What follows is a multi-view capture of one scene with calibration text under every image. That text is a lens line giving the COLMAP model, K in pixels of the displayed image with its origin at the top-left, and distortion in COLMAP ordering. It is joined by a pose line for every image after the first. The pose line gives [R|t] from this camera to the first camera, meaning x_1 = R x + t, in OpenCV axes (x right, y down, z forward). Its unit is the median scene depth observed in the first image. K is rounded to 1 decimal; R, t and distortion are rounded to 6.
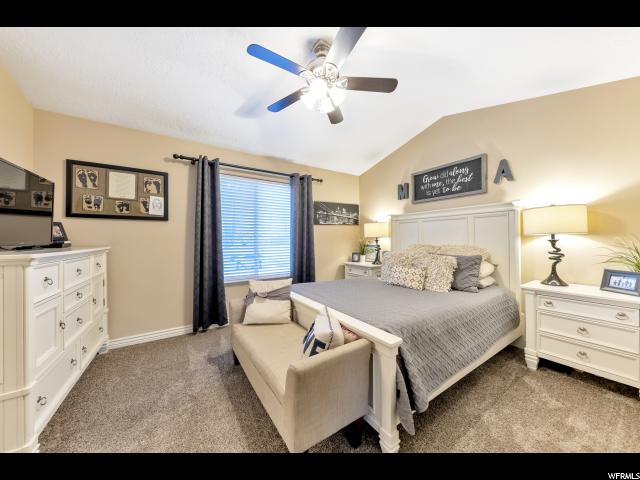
lens RADIAL K [[226.3, 0, 321.7], [0, 226.3, 238.3], [0, 0, 1]] dist [0.003084, -0.000032]
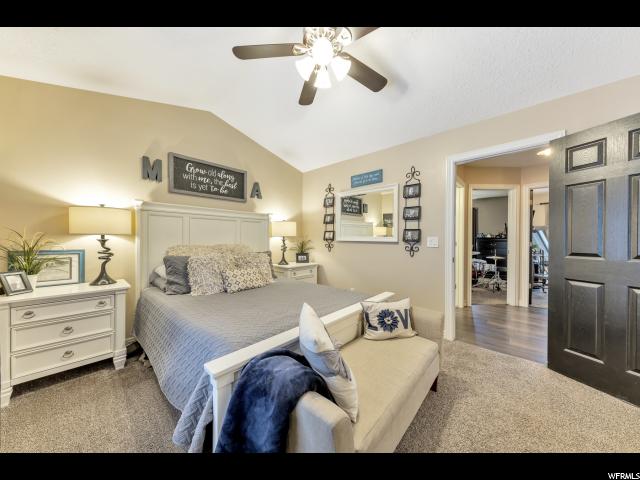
lens RADIAL K [[226.3, 0, 319.0], [0, 226.3, 240.4], [0, 0, 1]] dist [0.003084, -0.000032]
pose [[-0.270832, -0.001341, 0.962626, -0.496703], [-0.006622, 0.999978, -0.000470, 0.007568], [-0.962604, -0.006502, -0.270835, 0.774178]]
